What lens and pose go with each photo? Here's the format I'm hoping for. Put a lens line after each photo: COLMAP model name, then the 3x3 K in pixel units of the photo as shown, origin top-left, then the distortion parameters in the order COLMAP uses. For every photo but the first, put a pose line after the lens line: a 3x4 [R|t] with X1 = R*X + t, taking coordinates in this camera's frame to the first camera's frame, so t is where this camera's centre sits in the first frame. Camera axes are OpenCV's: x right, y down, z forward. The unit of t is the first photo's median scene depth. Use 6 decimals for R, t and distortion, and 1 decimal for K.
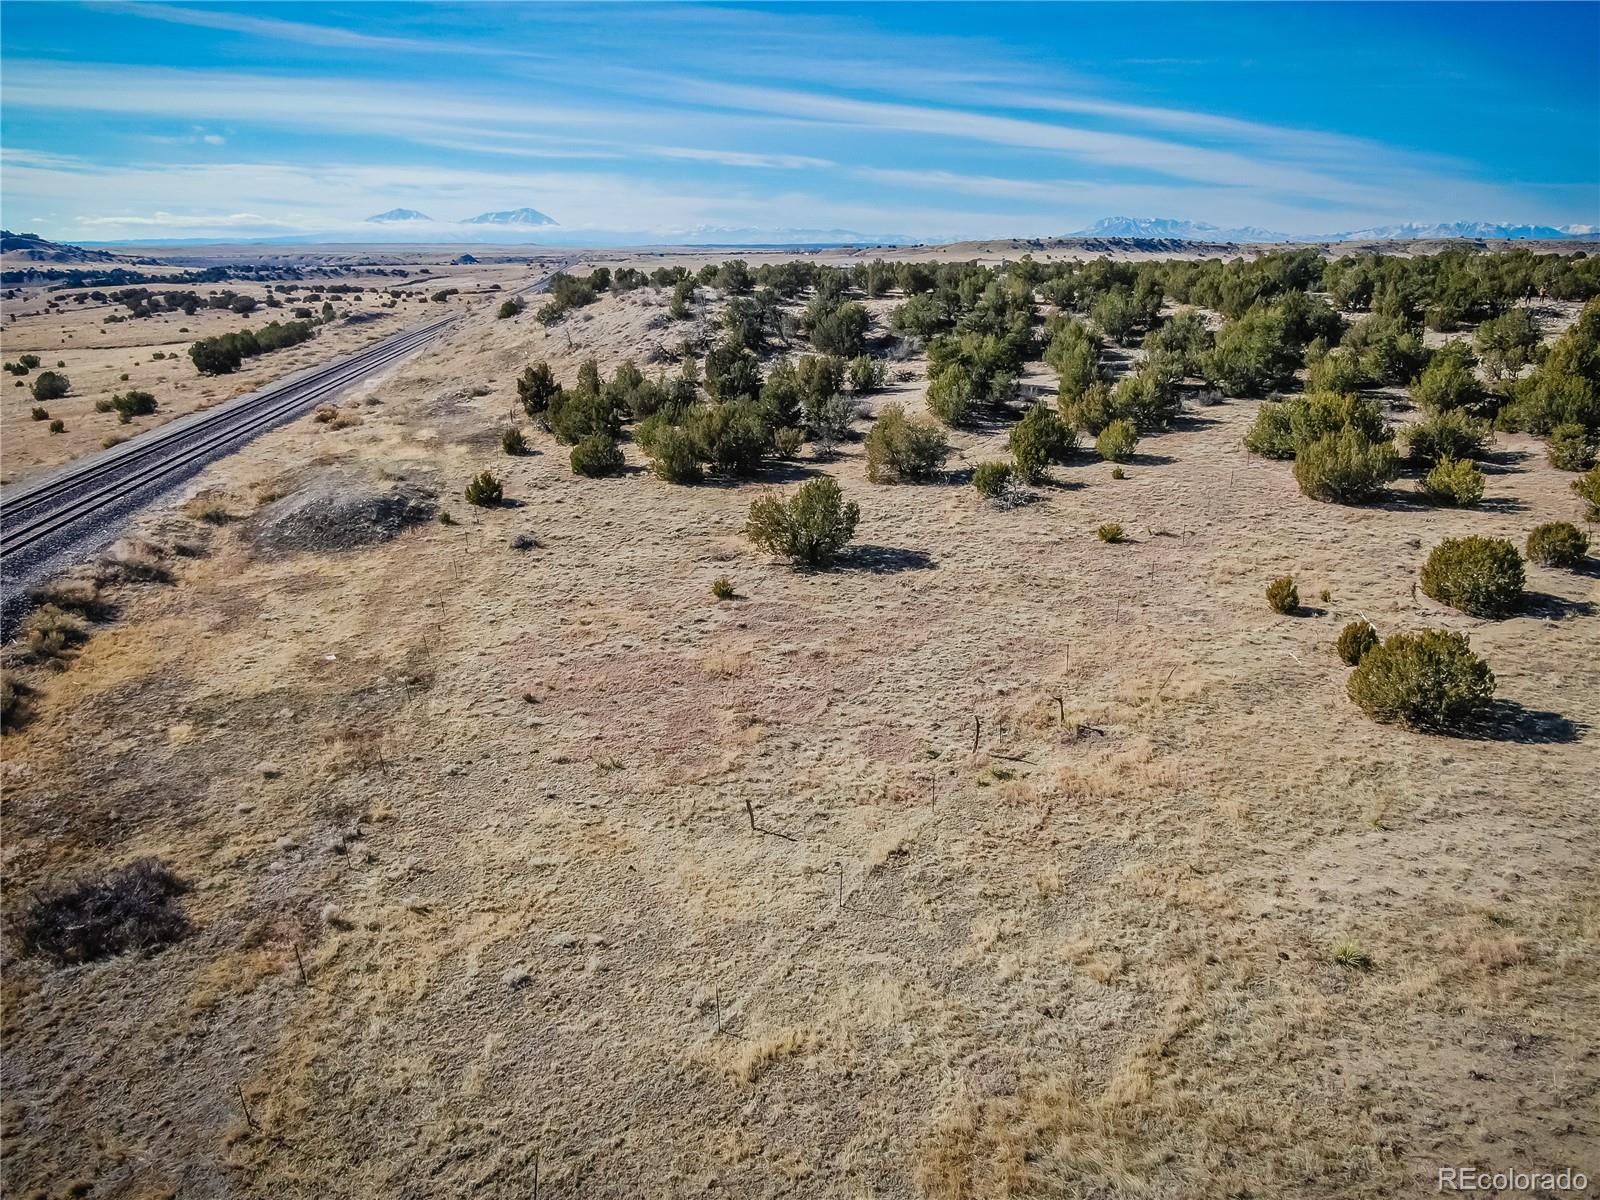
lens RADIAL K [[1137.7, 0, 794.9], [0, 1137.7, 602.2], [0, 0, 1]] dist [-0.026168, 0.010641]
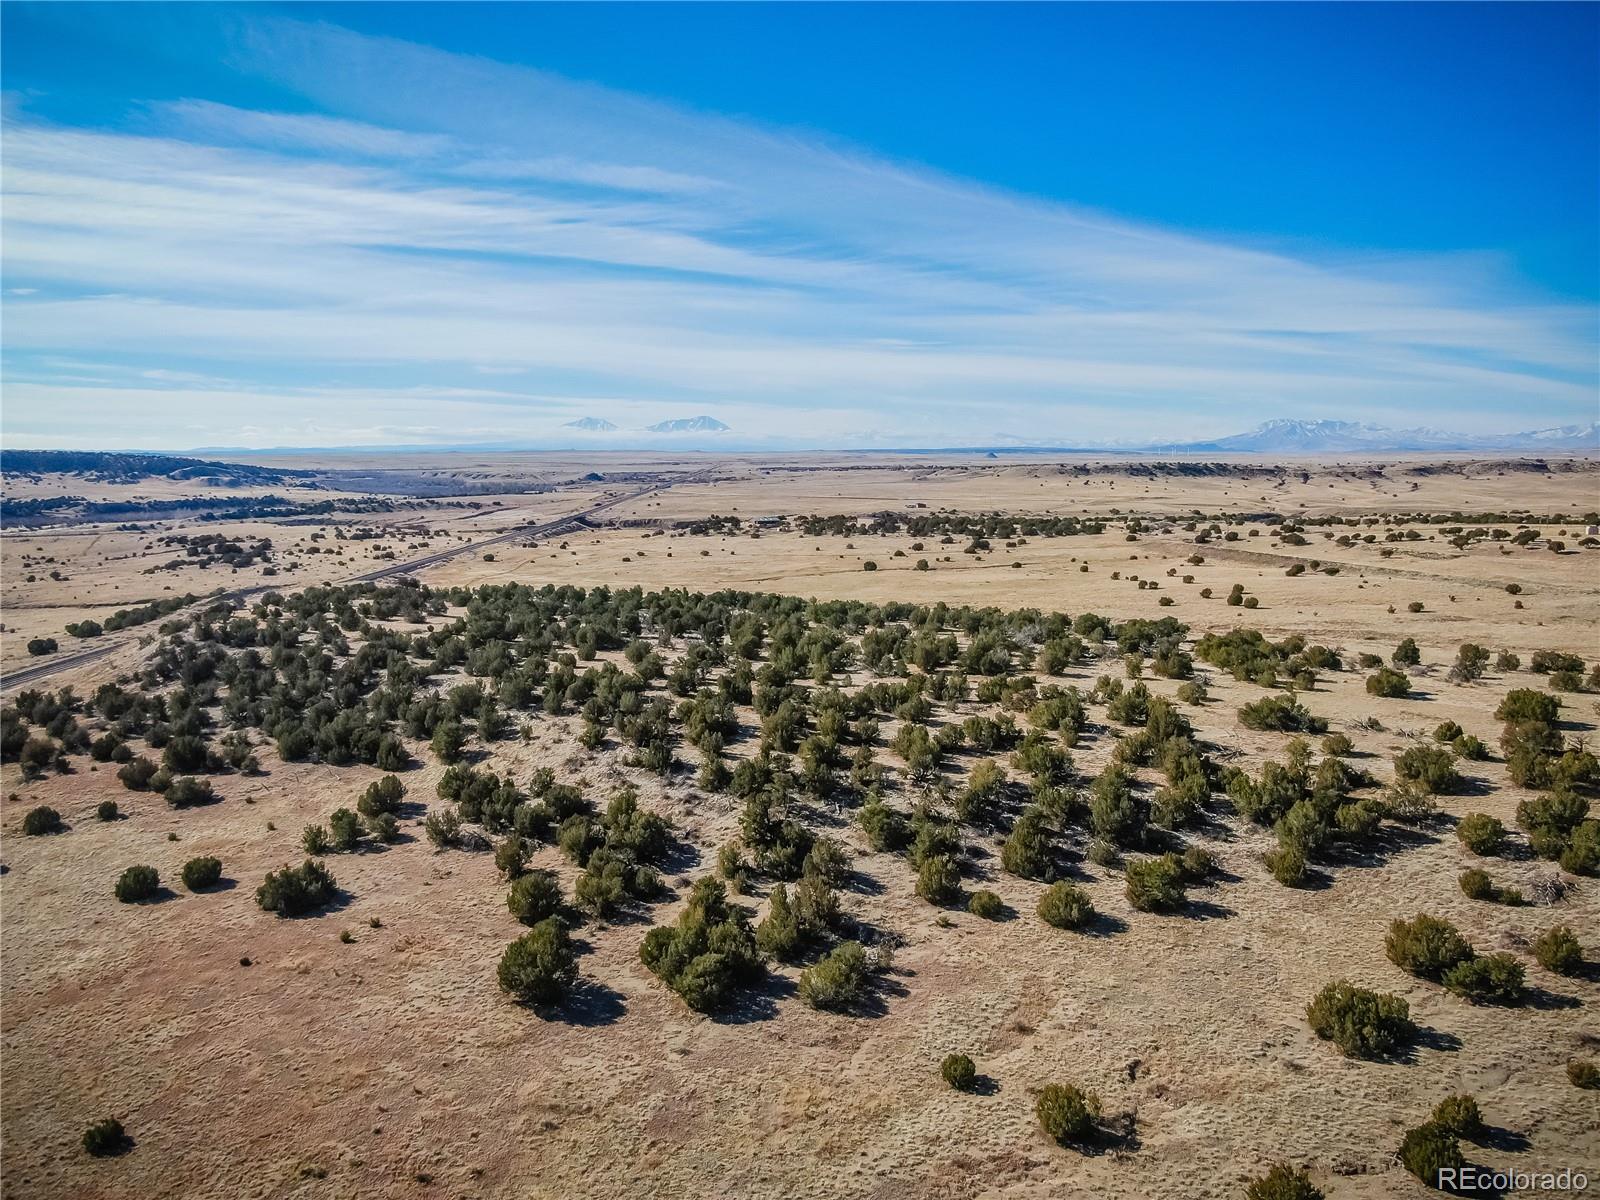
lens RADIAL K [[1137.7, 0, 801.6], [0, 1137.7, 596.8], [0, 0, 1]] dist [-0.026168, 0.010641]
pose [[0.989987, 0.012800, -0.140574, 2.087880], [-0.036937, 0.984671, -0.170466, -0.117960], [0.136237, 0.173952, 0.975285, -1.178862]]
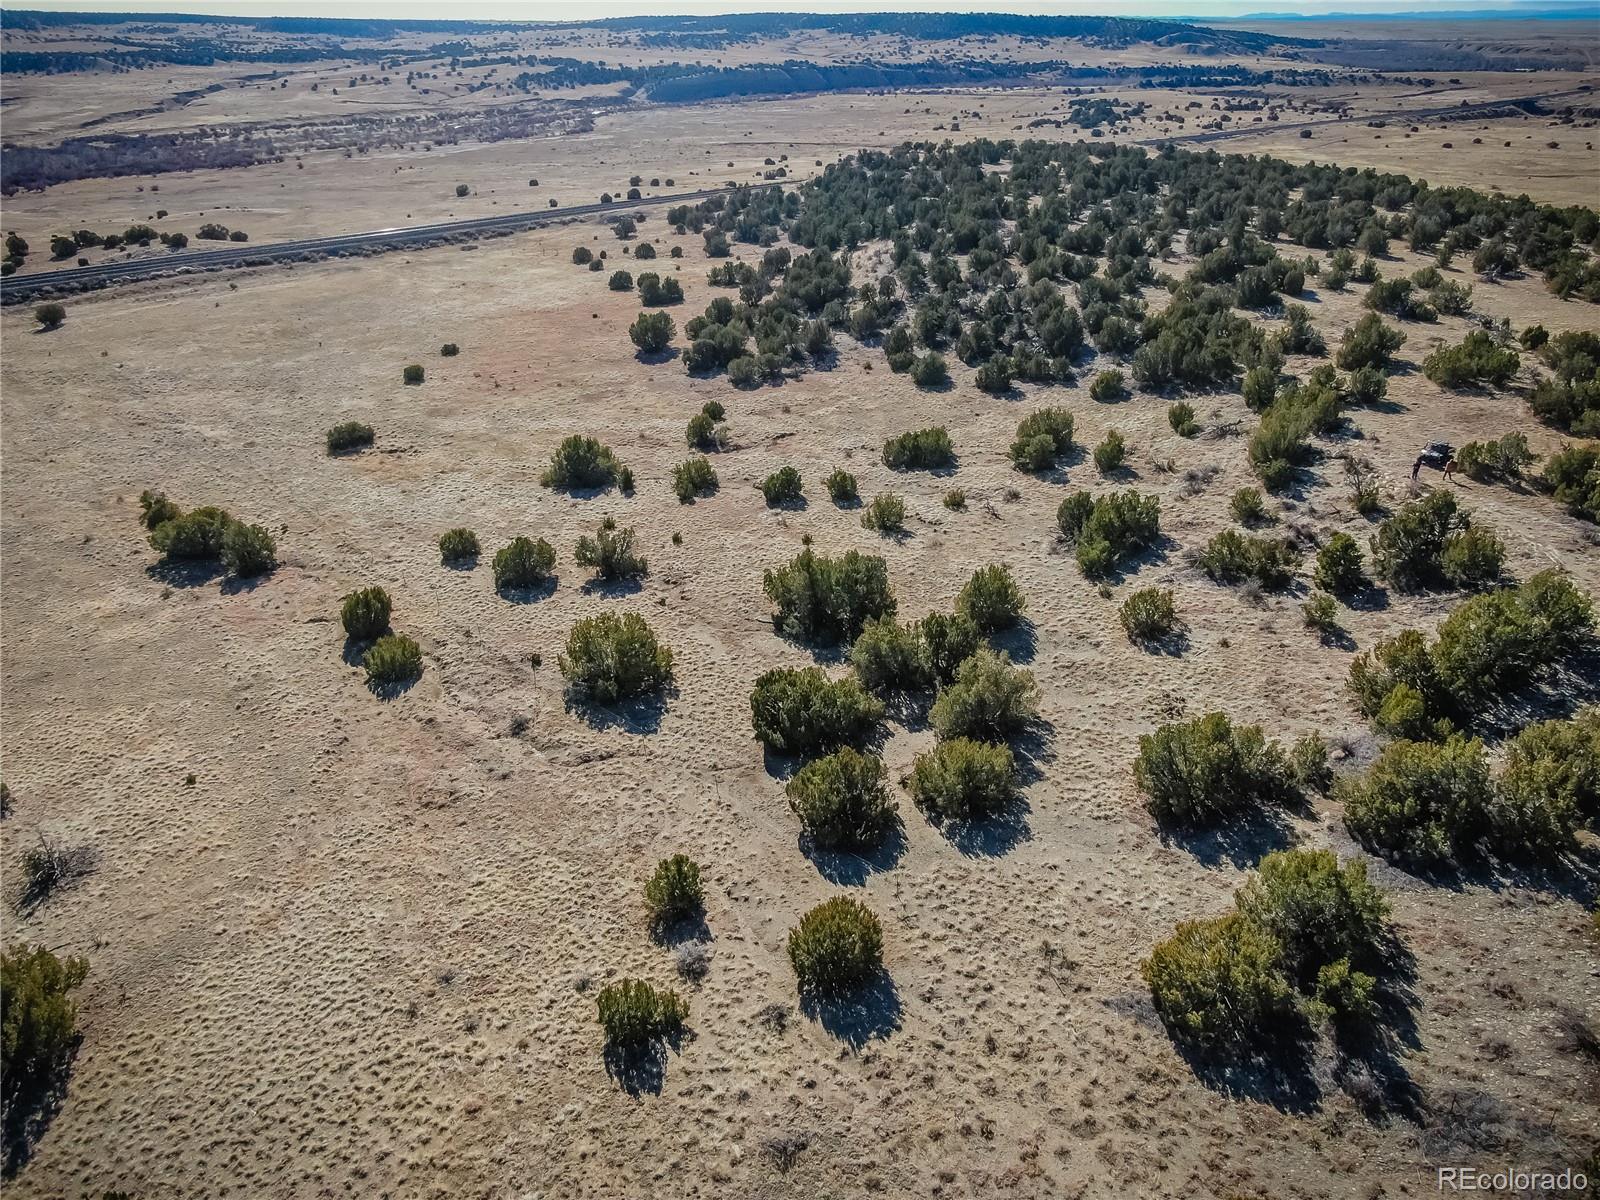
lens RADIAL K [[1137.7, 0, 806.1], [0, 1137.7, 603.2], [0, 0, 1]] dist [-0.026168, 0.010641]
pose [[0.565833, 0.369379, -0.737152, 3.585049], [-0.234932, 0.929205, 0.285282, -0.117277], [0.790342, 0.011759, 0.612553, -0.980597]]
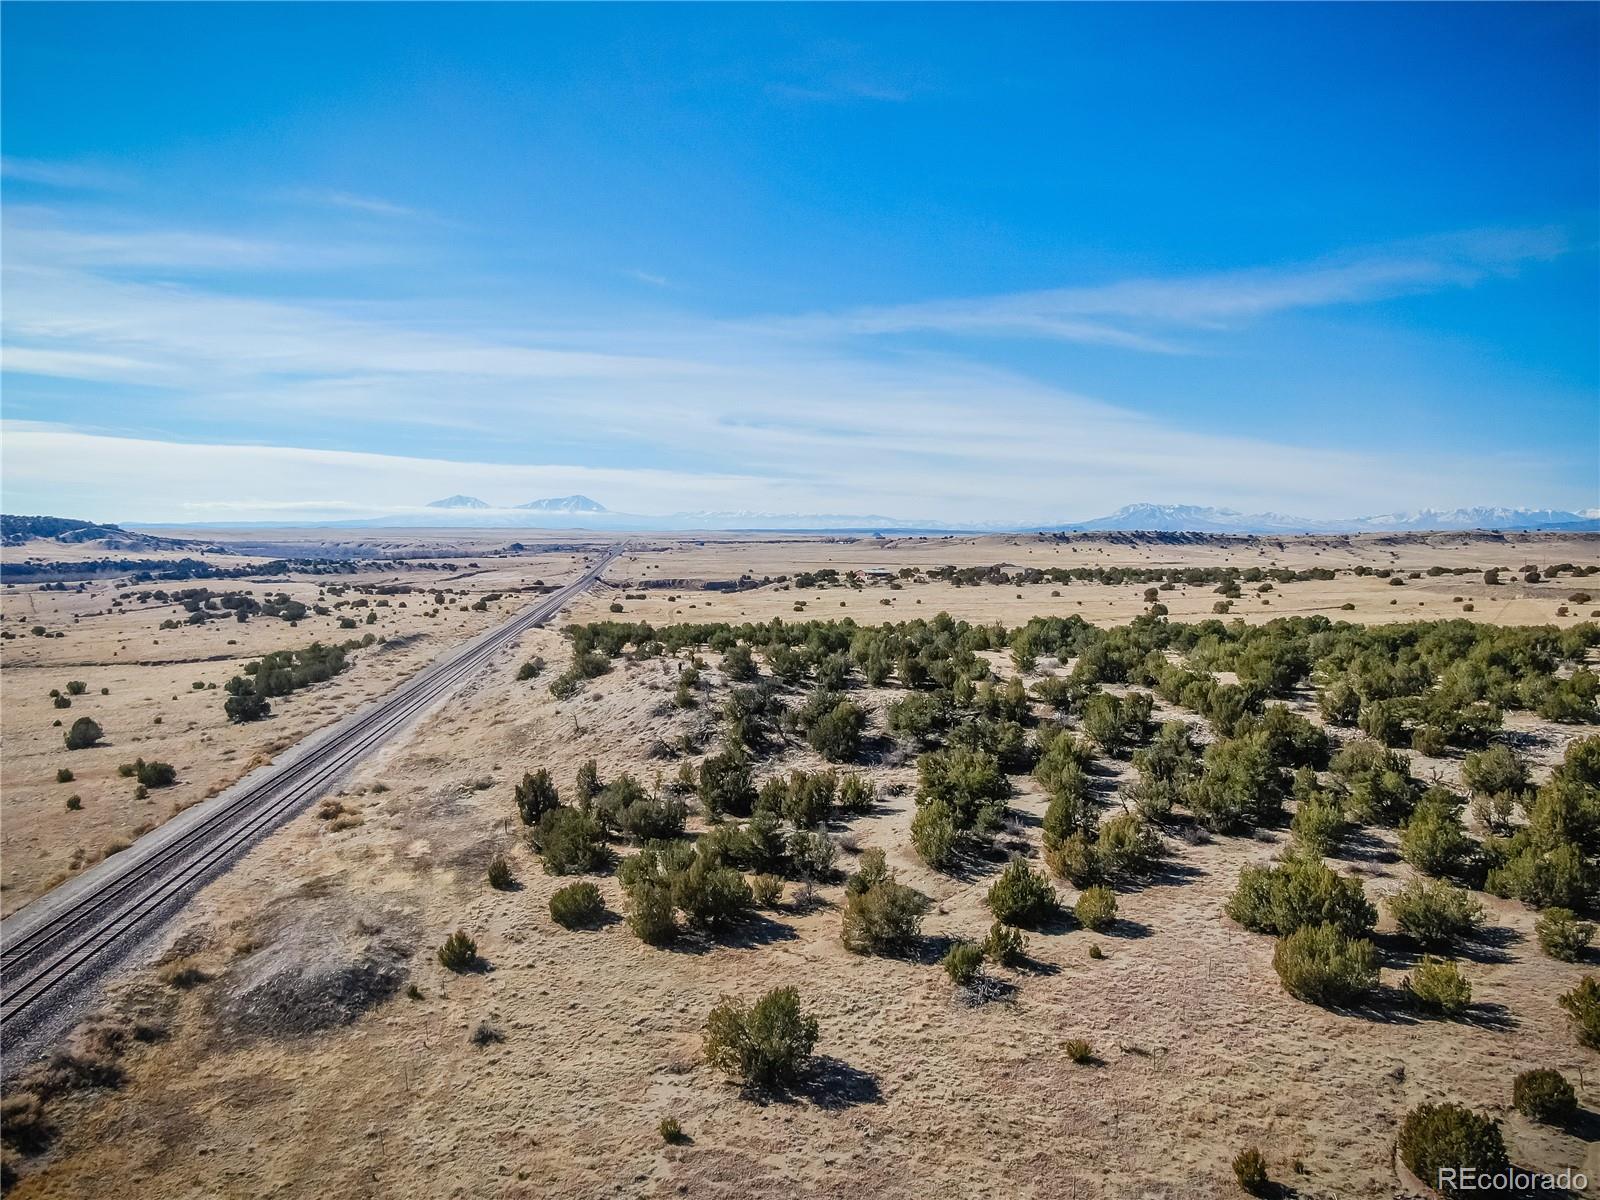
lens RADIAL K [[1137.7, 0, 795.0], [0, 1137.7, 609.5], [0, 0, 1]] dist [-0.026168, 0.010641]
pose [[0.999480, 0.003741, -0.032016, 0.055517], [-0.011068, 0.972687, -0.231855, -0.169769], [0.030274, 0.232088, 0.972223, -0.027374]]
